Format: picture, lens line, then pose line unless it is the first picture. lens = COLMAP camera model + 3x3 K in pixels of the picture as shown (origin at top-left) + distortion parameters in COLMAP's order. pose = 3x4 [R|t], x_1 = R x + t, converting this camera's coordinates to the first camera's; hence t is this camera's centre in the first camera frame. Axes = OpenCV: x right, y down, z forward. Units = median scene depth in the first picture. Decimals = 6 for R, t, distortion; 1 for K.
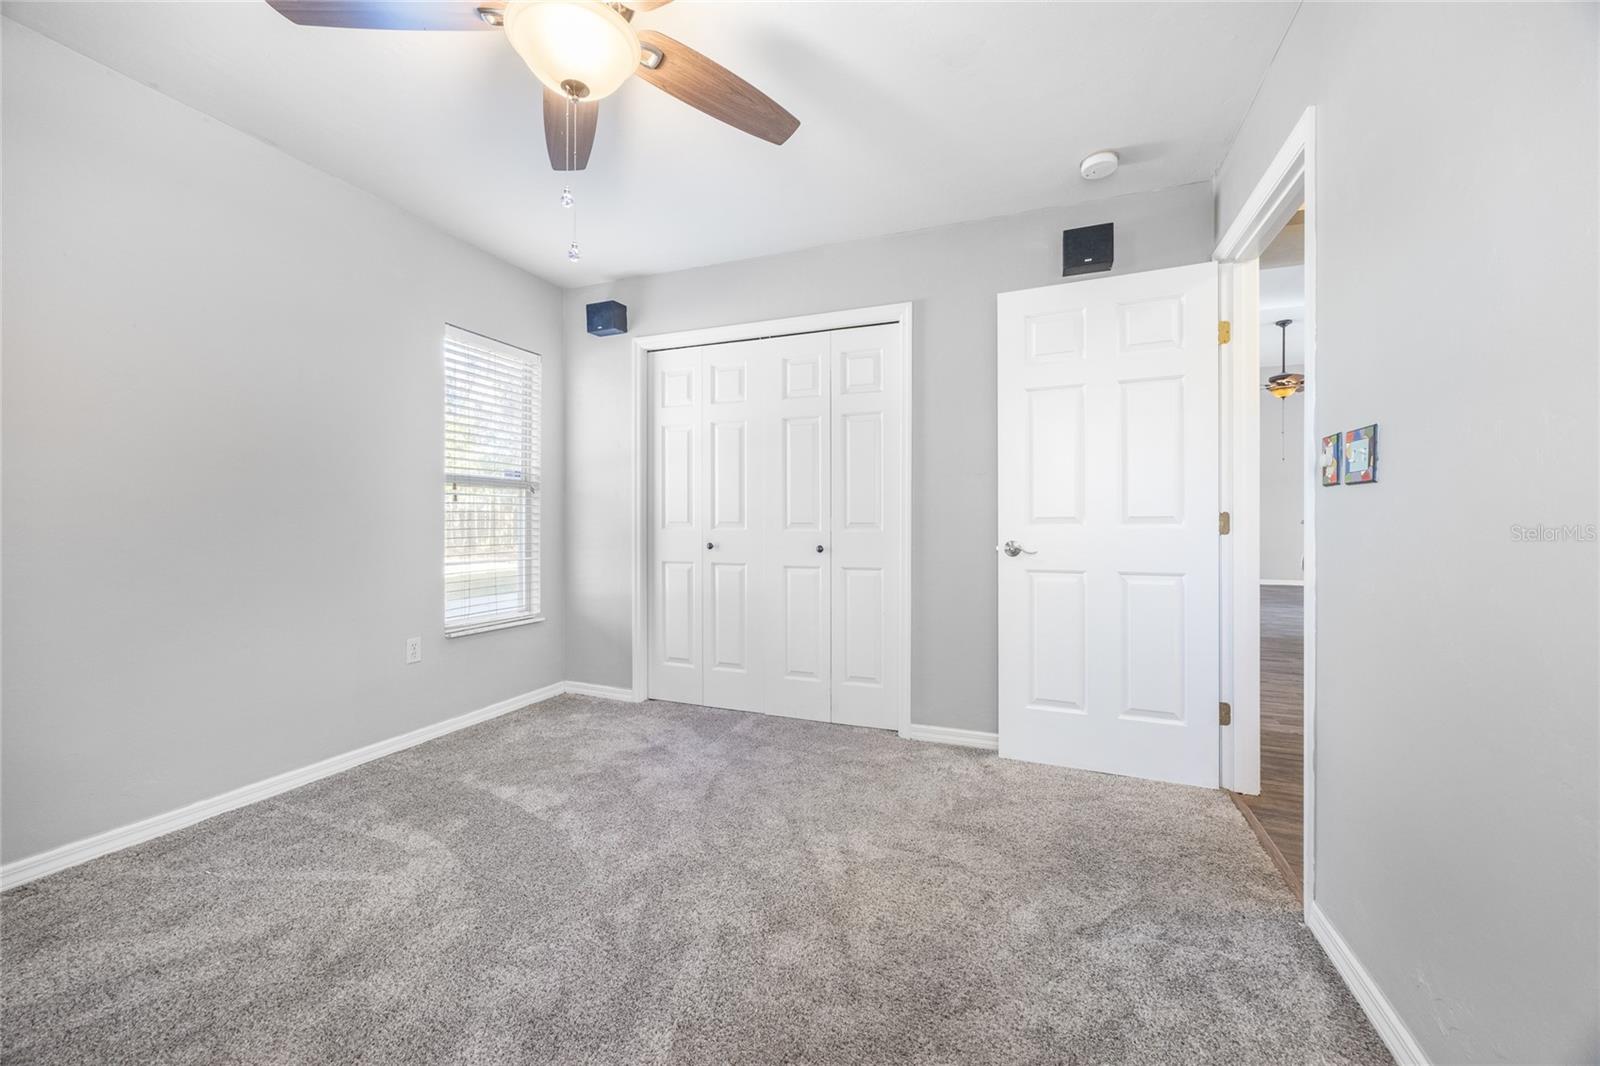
lens RADIAL K [[609.1, 0, 806.5], [0, 609.1, 525.0], [0, 0, 1]] dist [0.001184, -0.000336]
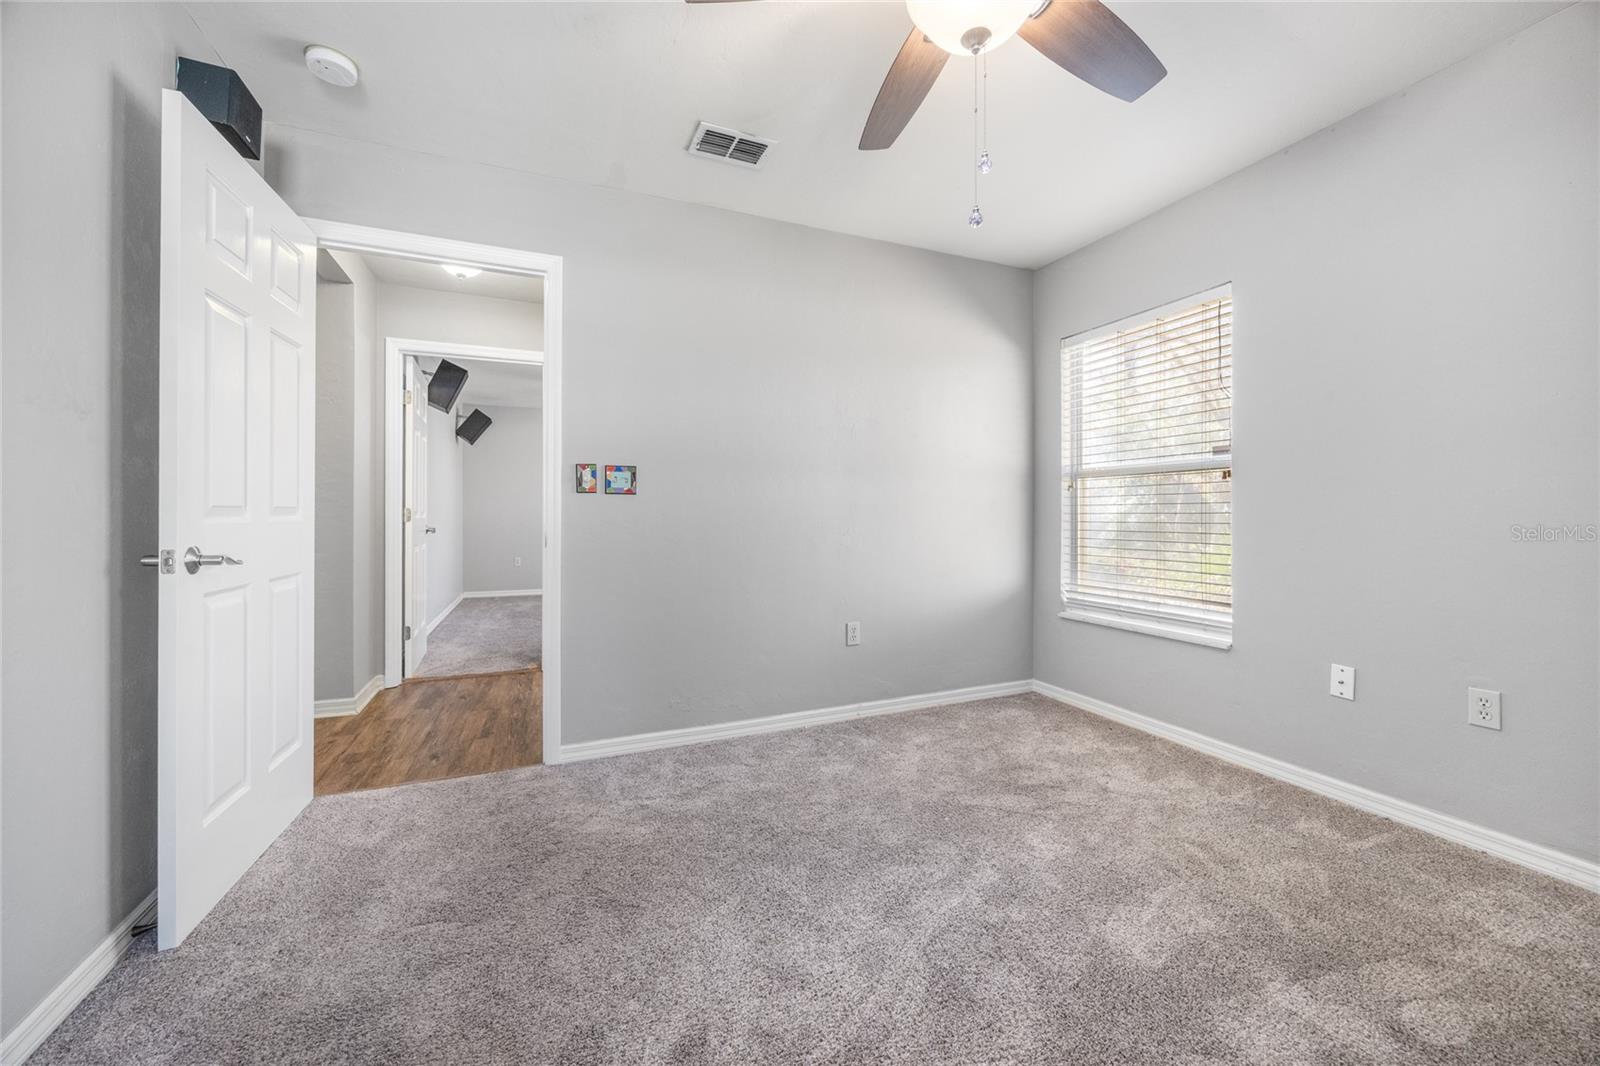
lens RADIAL K [[609.1, 0, 807.4], [0, 609.1, 517.0], [0, 0, 1]] dist [0.001184, -0.000336]
pose [[-0.692798, -0.003098, 0.721125, -0.400246], [0.003757, 0.999962, 0.007906, -0.002889], [-0.721122, 0.008187, -0.692760, 0.838179]]
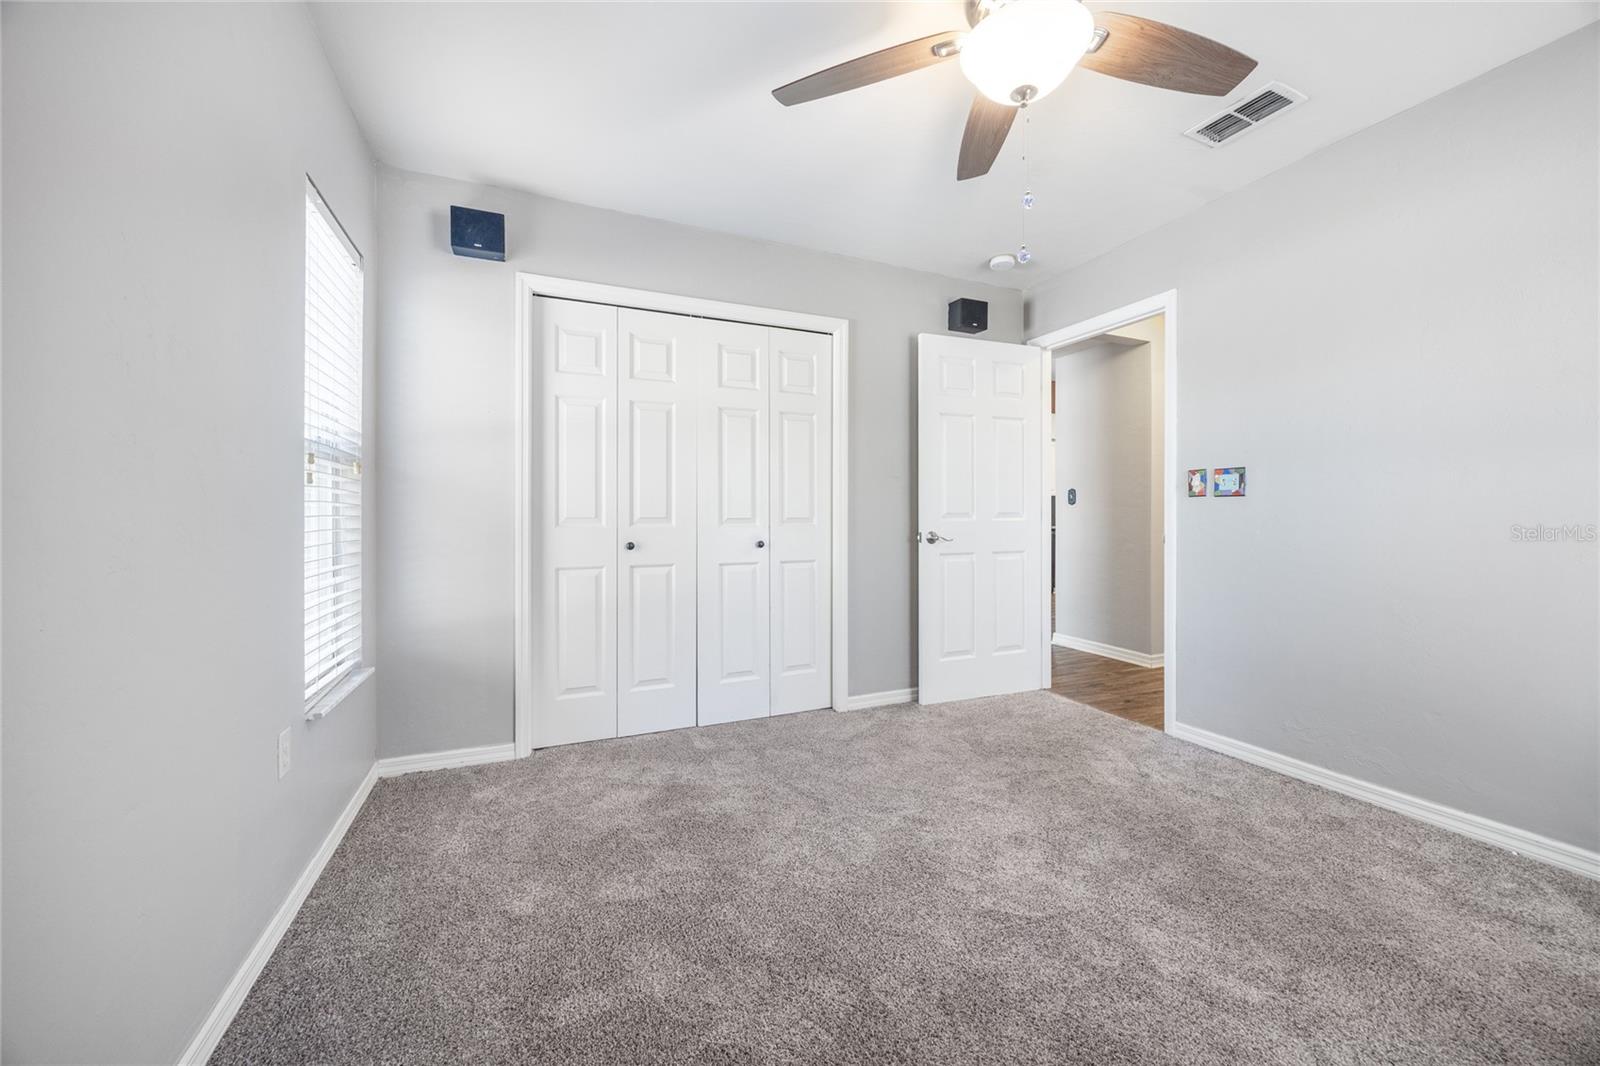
lens RADIAL K [[609.1, 0, 807.8], [0, 609.1, 520.6], [0, 0, 1]] dist [0.001184, -0.000336]
pose [[0.706198, -0.008006, 0.707969, -0.632490], [0.007051, 0.999966, 0.004275, -0.003030], [-0.707980, 0.001973, 0.706230, 0.246559]]
